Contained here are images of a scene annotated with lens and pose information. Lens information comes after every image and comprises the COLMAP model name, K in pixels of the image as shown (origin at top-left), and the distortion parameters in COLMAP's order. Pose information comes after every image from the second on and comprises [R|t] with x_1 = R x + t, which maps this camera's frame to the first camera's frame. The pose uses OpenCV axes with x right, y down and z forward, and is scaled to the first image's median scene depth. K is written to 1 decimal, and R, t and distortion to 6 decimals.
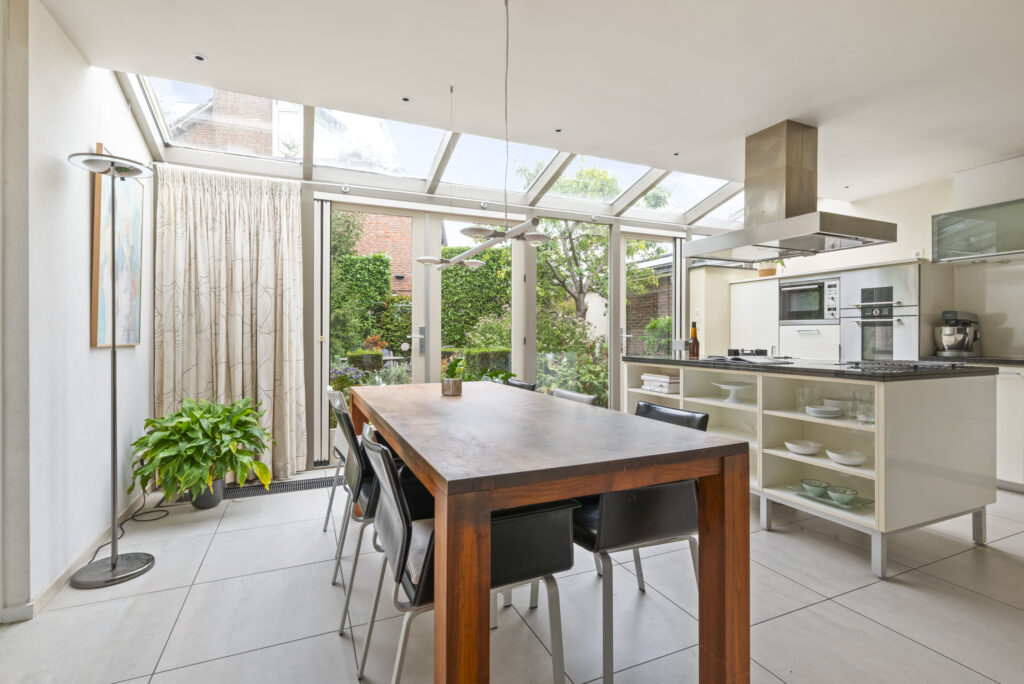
lens RADIAL K [[470.9, 0, 511.2], [0, 470.9, 337.5], [0, 0, 1]] dist [-0.002467, -0.000171]
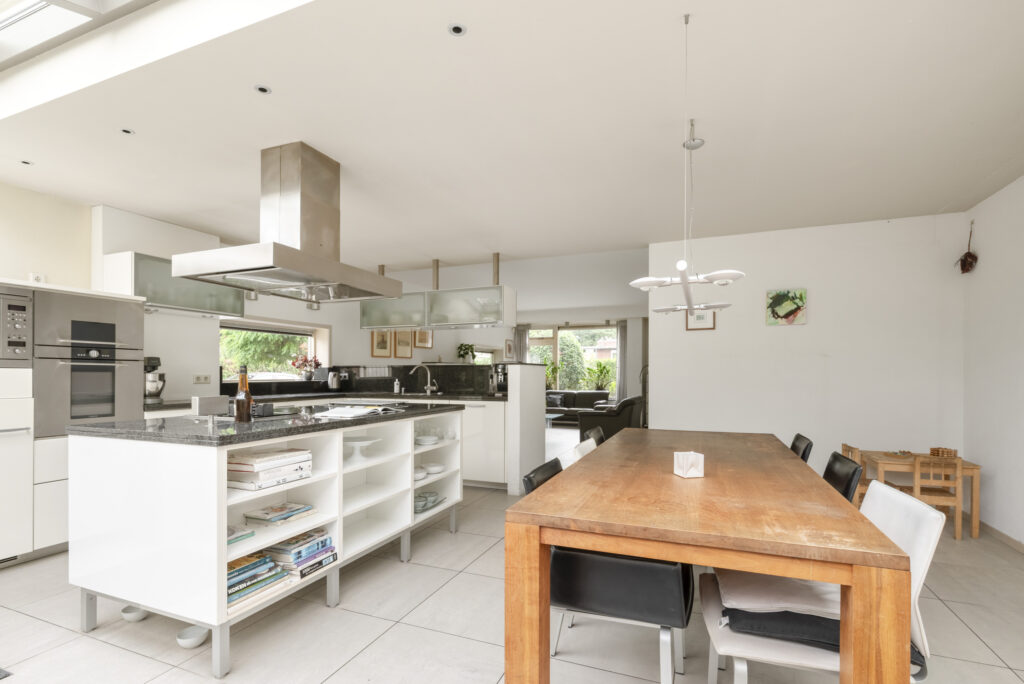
lens RADIAL K [[470.9, 0, 515.5], [0, 470.9, 373.5], [0, 0, 1]] dist [-0.002467, -0.000171]
pose [[-0.697845, 0.003582, 0.716240, -0.271689], [0.007059, 0.999973, 0.001877, -0.018040], [-0.716214, 0.006366, -0.697852, 1.051957]]
